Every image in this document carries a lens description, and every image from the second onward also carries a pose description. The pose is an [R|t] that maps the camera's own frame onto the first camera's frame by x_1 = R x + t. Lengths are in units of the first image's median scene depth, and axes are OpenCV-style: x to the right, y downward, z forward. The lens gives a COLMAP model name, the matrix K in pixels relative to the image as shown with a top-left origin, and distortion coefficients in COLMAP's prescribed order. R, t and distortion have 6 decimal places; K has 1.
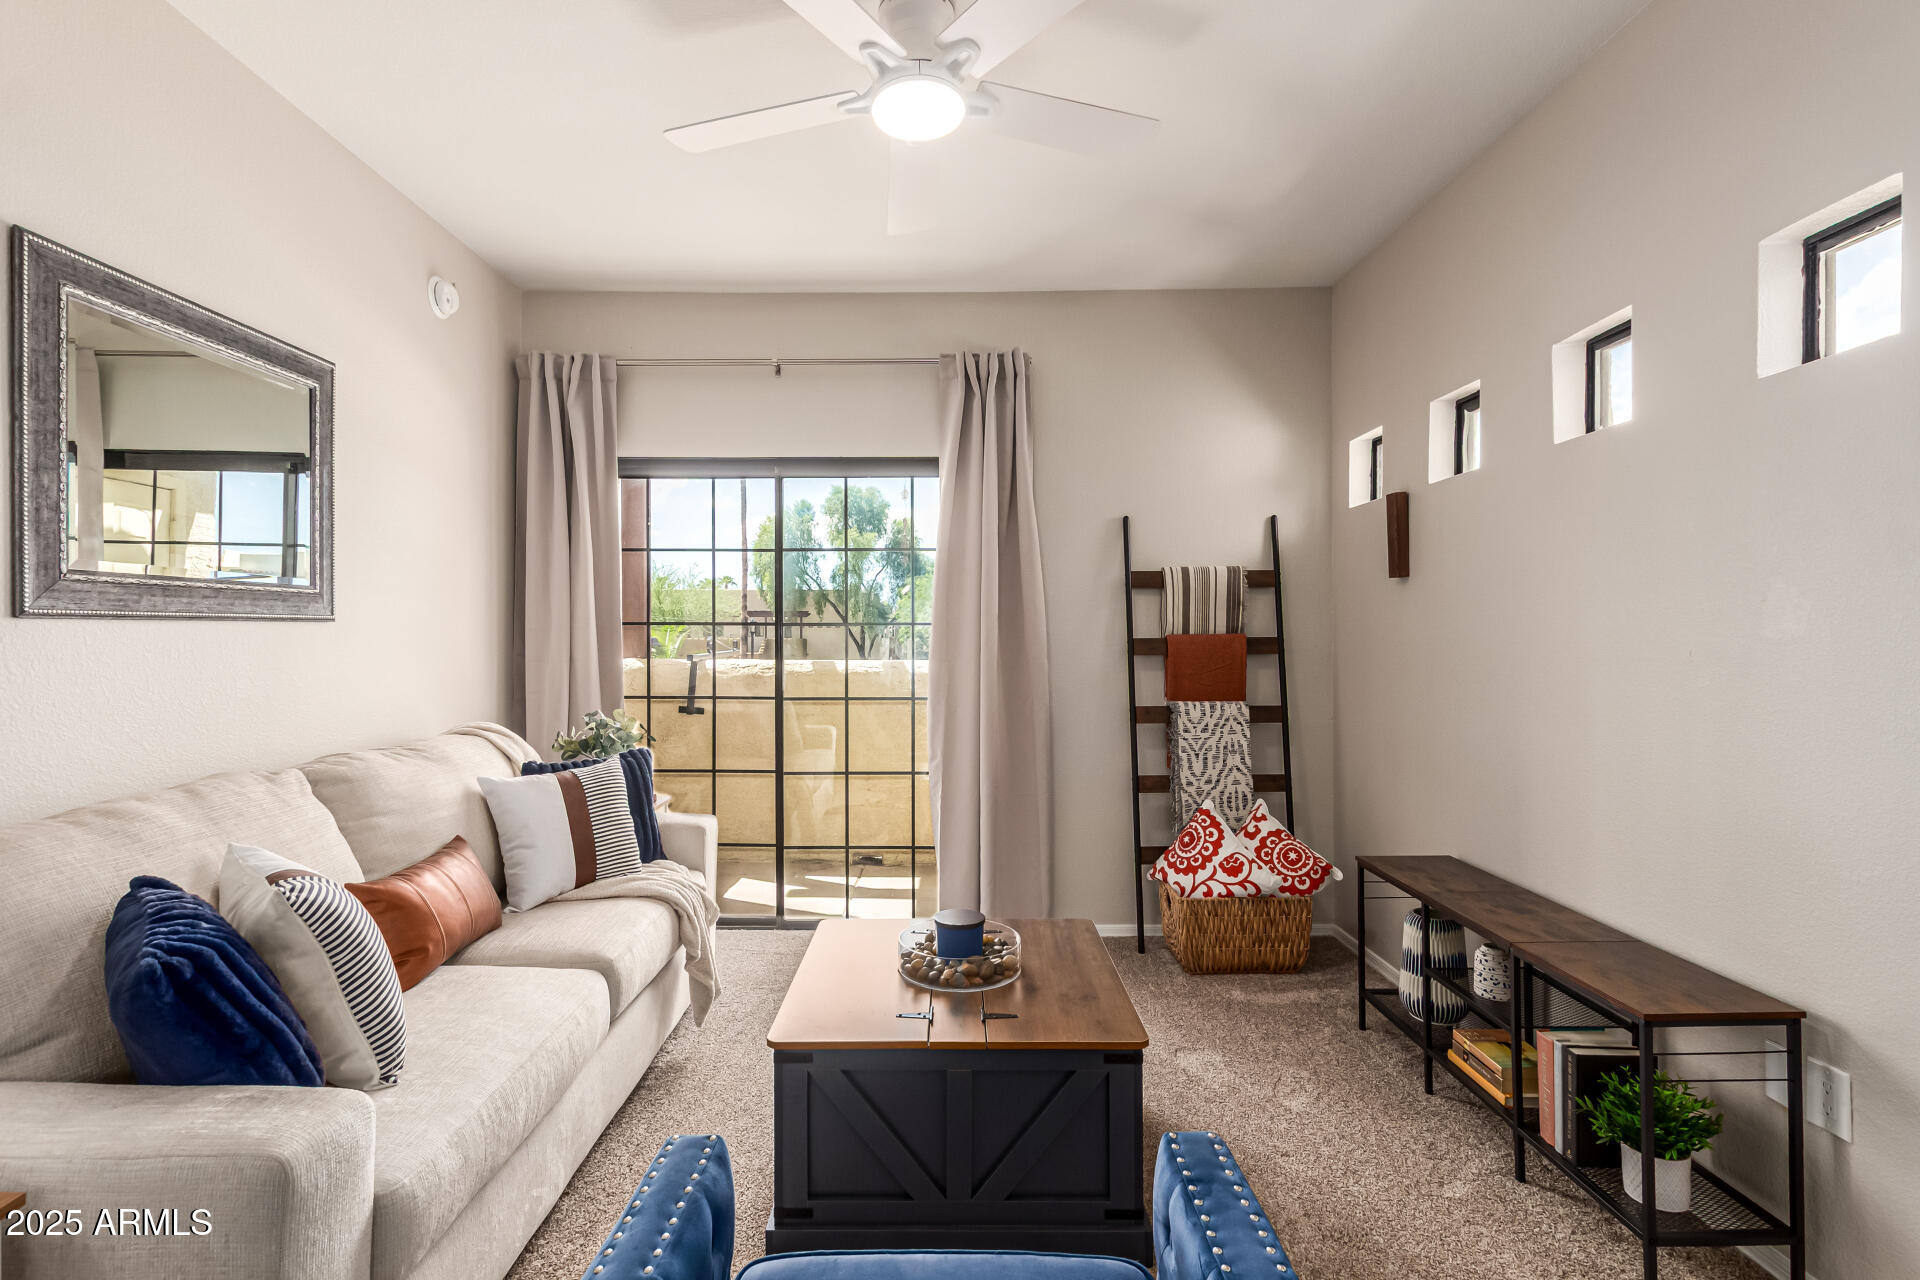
lens RADIAL K [[888.9, 0, 957.7], [0, 888.9, 629.7], [0, 0, 1]] dist [0.002583, -0.001322]
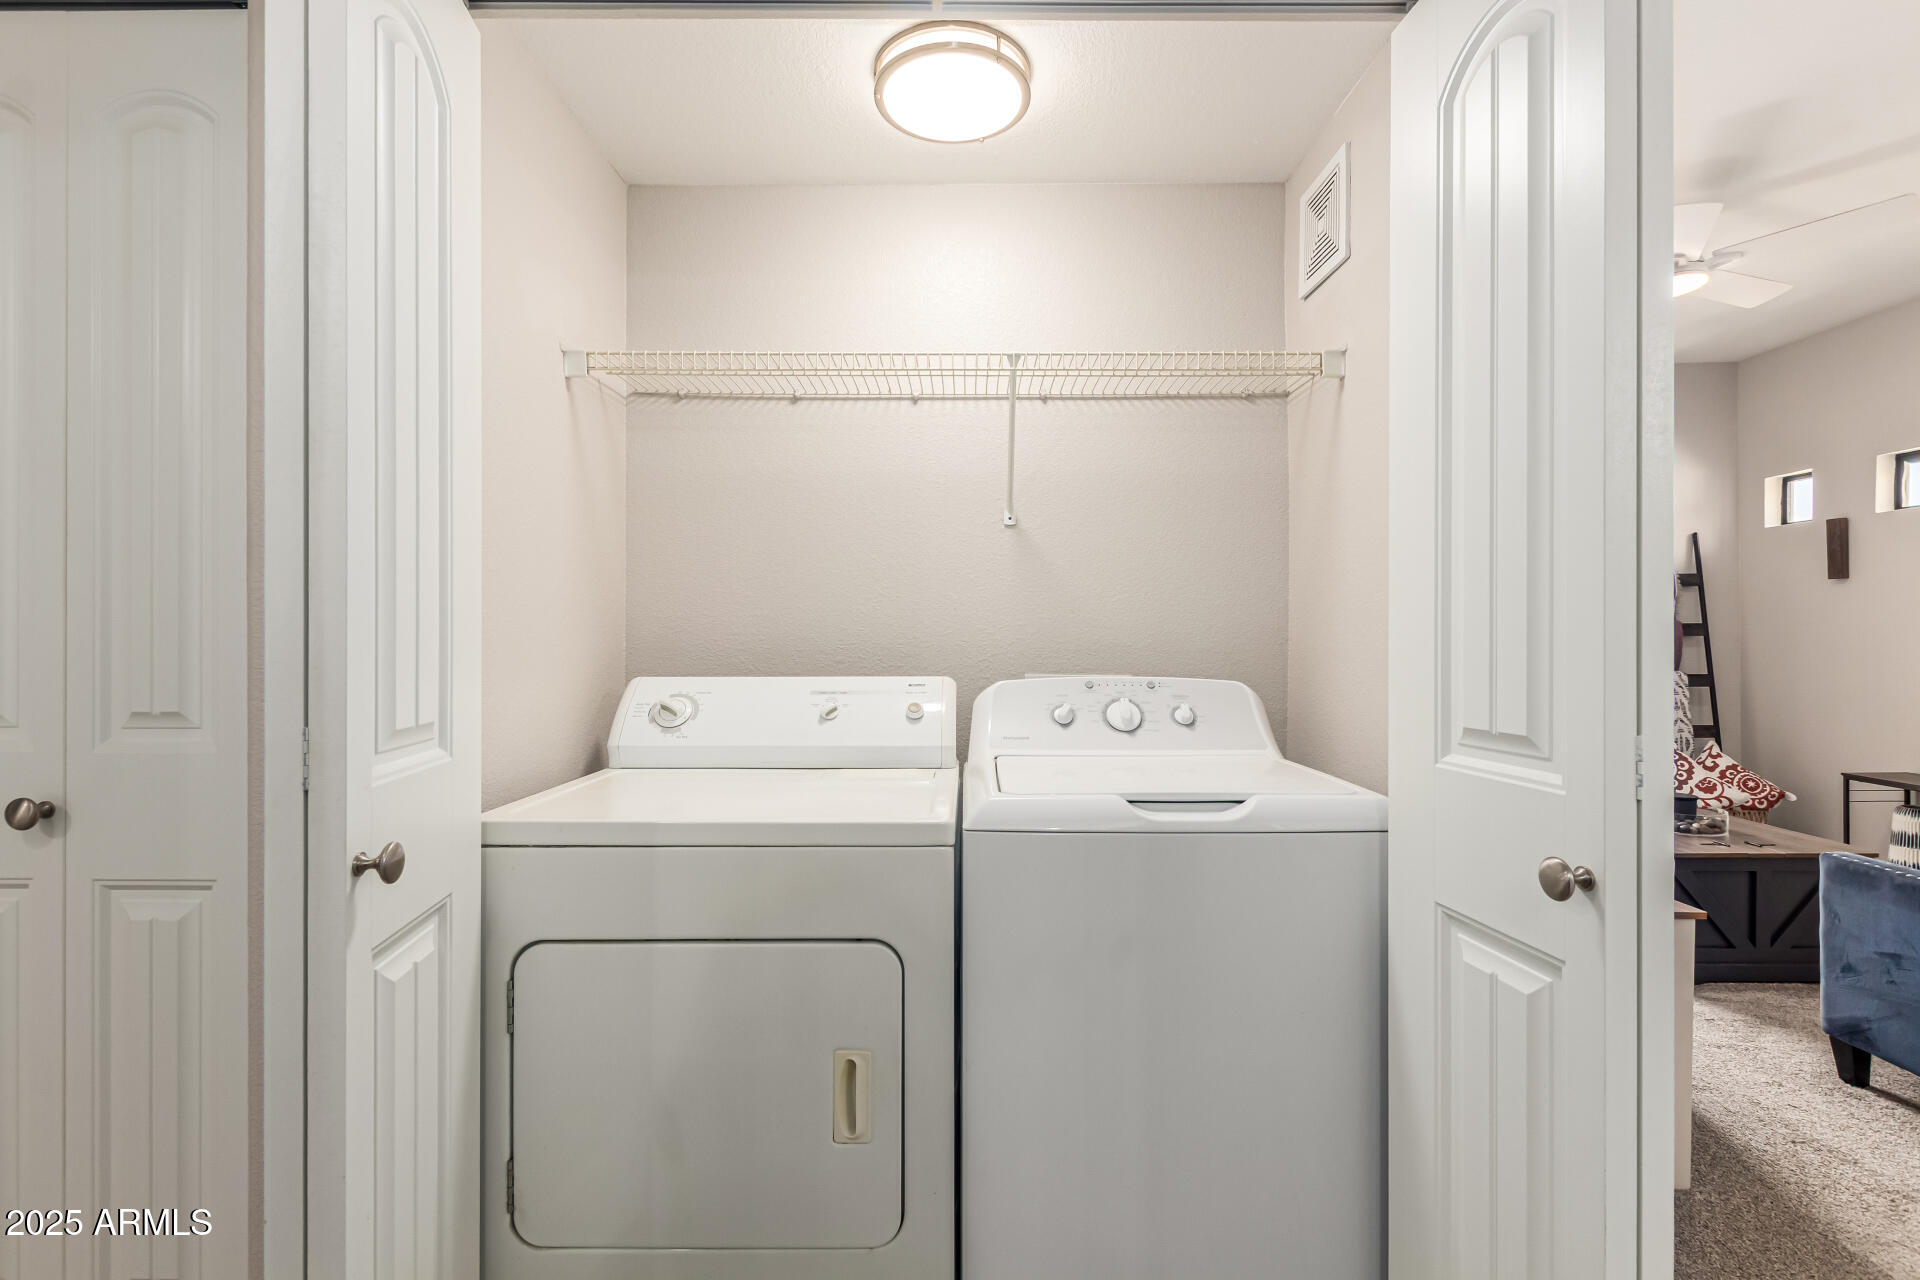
lens RADIAL K [[888.9, 0, 950.8], [0, 888.9, 637.8], [0, 0, 1]] dist [0.002583, -0.001322]
pose [[0.999993, -0.000221, -0.003793, -0.788876], [0.000262, 0.999940, 0.010921, 0.015642], [0.003791, -0.010922, 0.999933, -0.358024]]
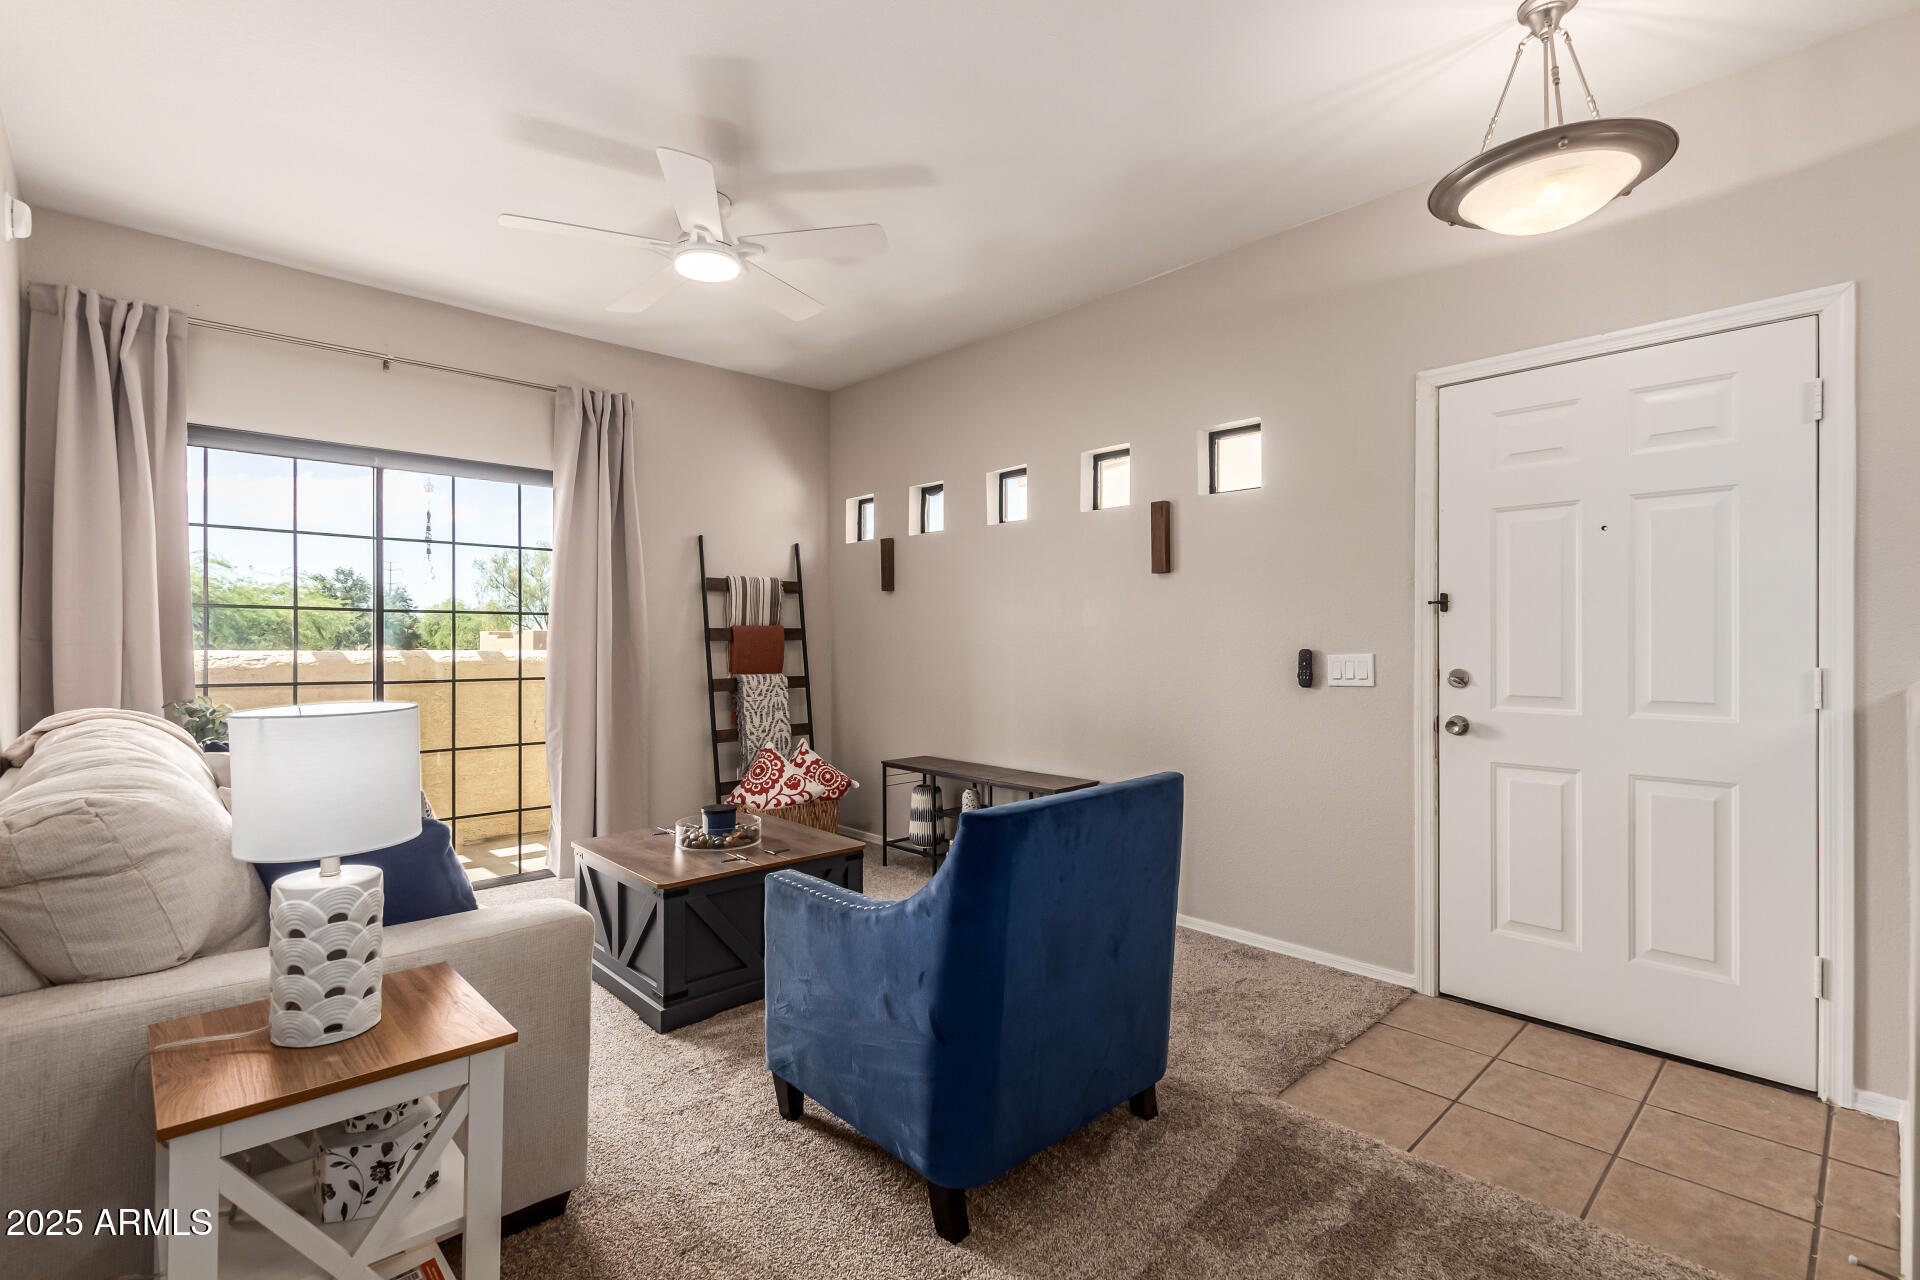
lens RADIAL K [[888.9, 0, 952.2], [0, 888.9, 638.7], [0, 0, 1]] dist [0.002583, -0.001322]
pose [[0.727893, 0.004433, 0.685676, -0.460393], [-0.010006, 0.999941, 0.004157, 0.016693], [-0.685617, -0.009886, 0.727895, -0.222277]]
